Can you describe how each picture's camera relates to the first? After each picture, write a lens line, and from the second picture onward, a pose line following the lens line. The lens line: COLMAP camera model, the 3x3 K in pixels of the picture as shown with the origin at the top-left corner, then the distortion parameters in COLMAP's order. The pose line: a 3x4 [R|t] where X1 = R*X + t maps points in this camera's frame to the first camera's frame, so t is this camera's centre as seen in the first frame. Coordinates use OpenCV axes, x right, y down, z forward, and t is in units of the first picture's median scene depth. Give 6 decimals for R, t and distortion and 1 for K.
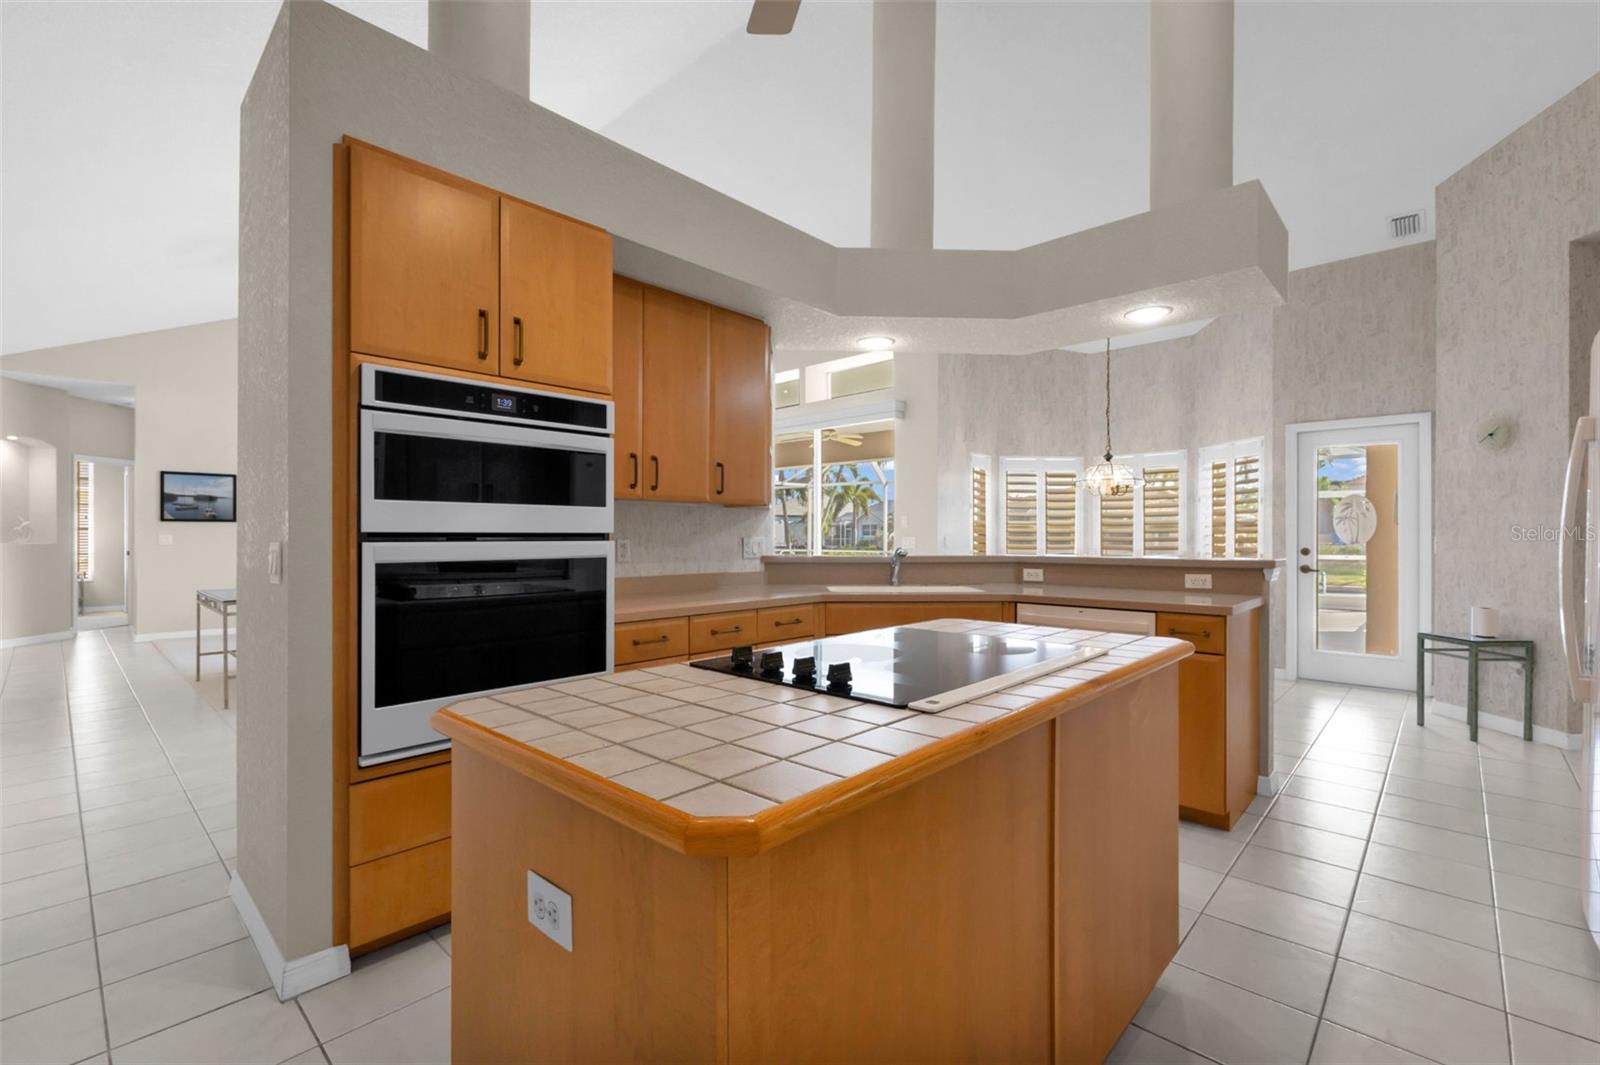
lens RADIAL K [[705.0, 0, 800.0], [0, 705.0, 532.5], [0, 0, 1]] dist [0.005083, -0.000027]
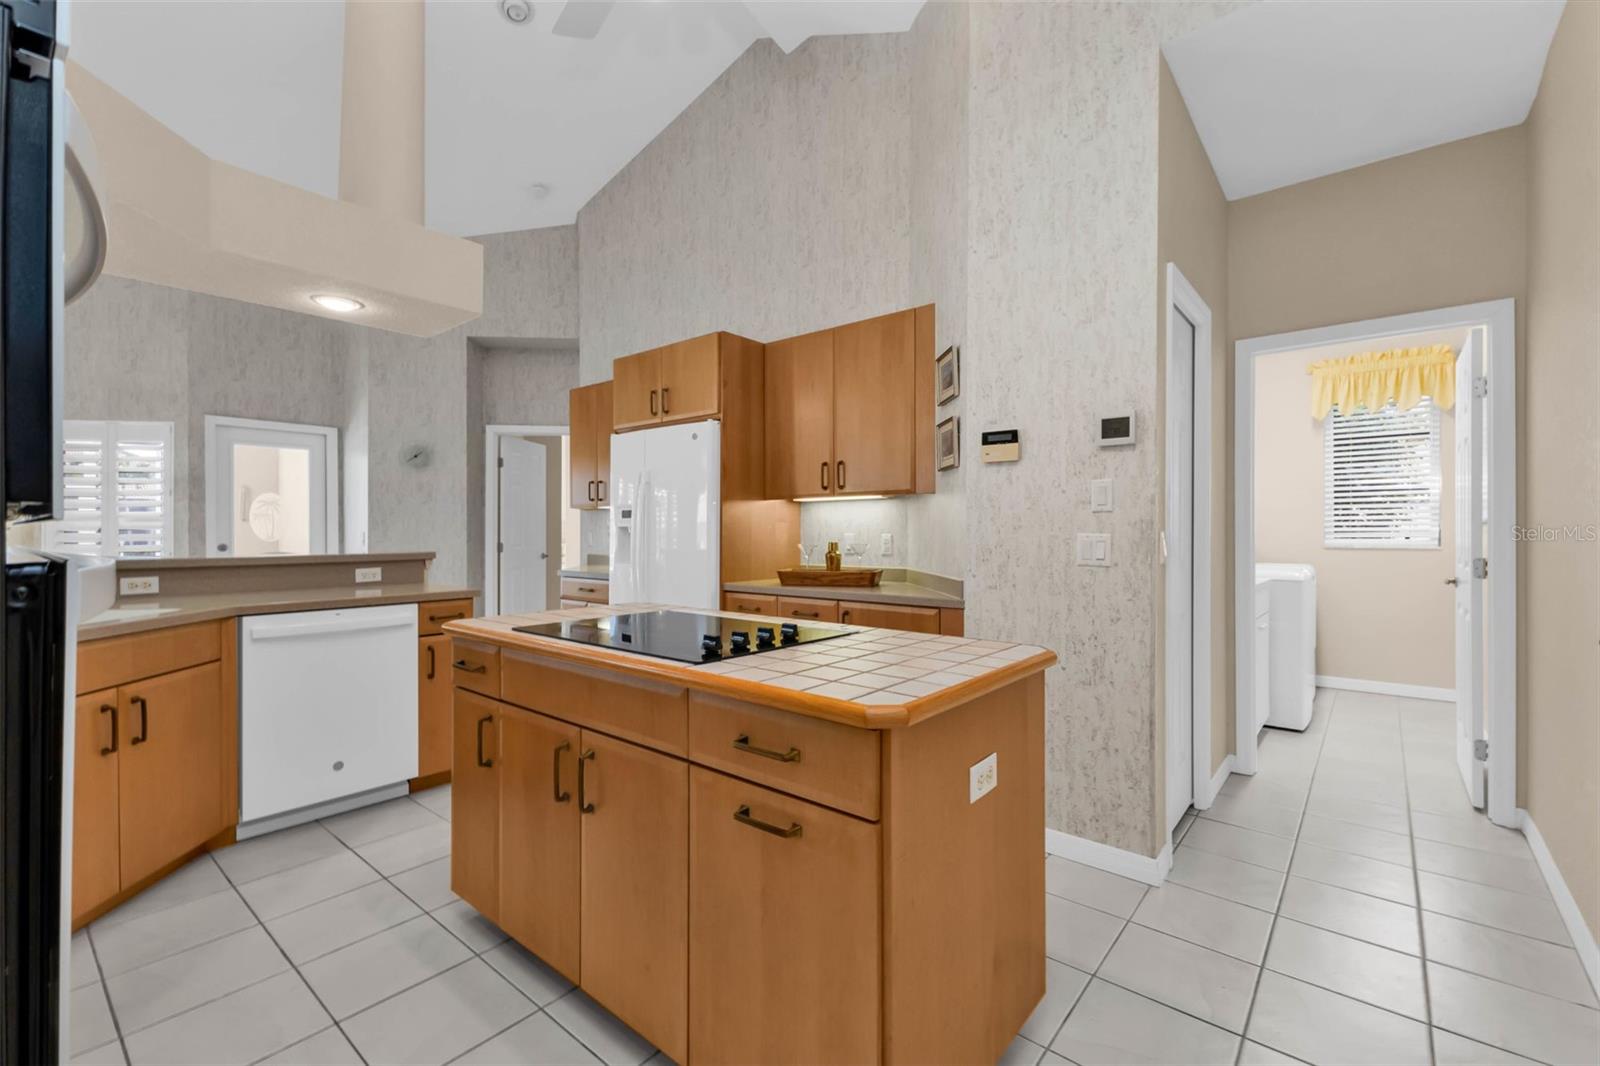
lens RADIAL K [[696.9, 0, 800.0], [0, 696.9, 533.0], [0, 0, 1]] dist [0.011876, 0.000012]
pose [[-0.052950, -0.002739, 0.998593, -0.310887], [-0.003669, 0.999990, 0.002548, 0.001258], [-0.998590, -0.003529, -0.052959, 0.261095]]
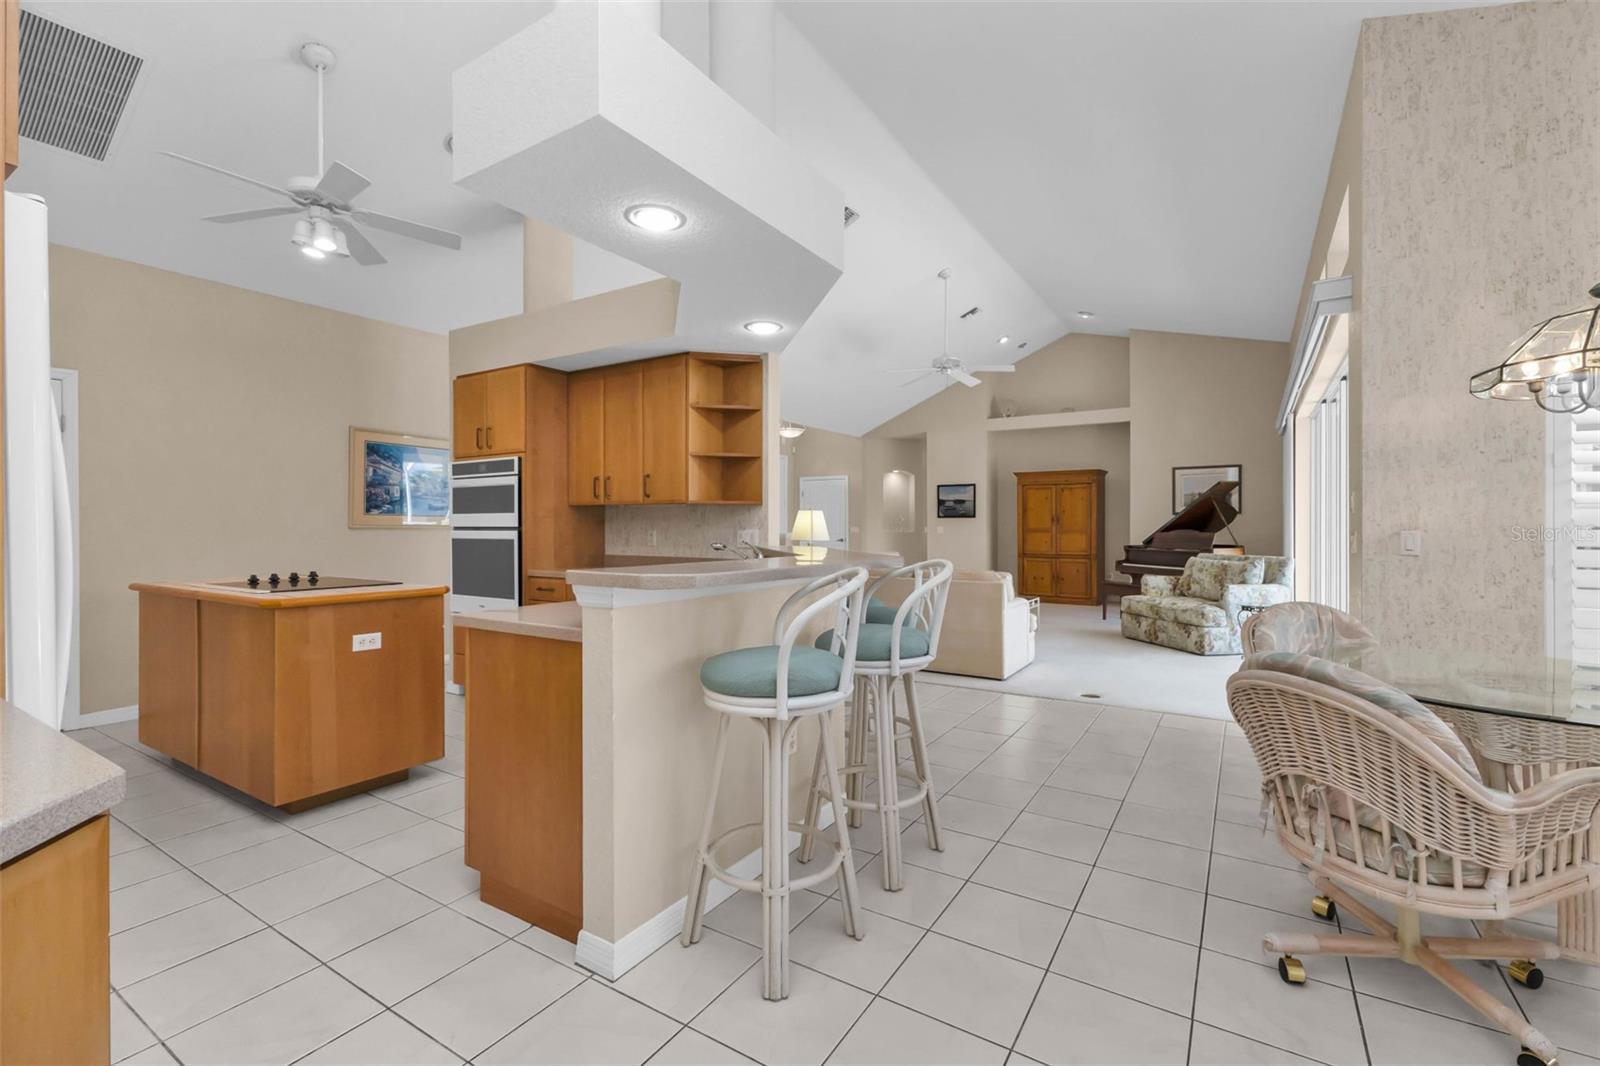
lens RADIAL K [[696.1, 0, 803.2], [0, 696.1, 527.1], [0, 0, 1]] dist [0.006738, -0.000366]
pose [[0.179038, 0.000818, -0.983842, 0.748321], [0.003329, 0.999993, 0.001438, 0.001039], [0.983837, -0.003533, 0.179034, 0.628088]]
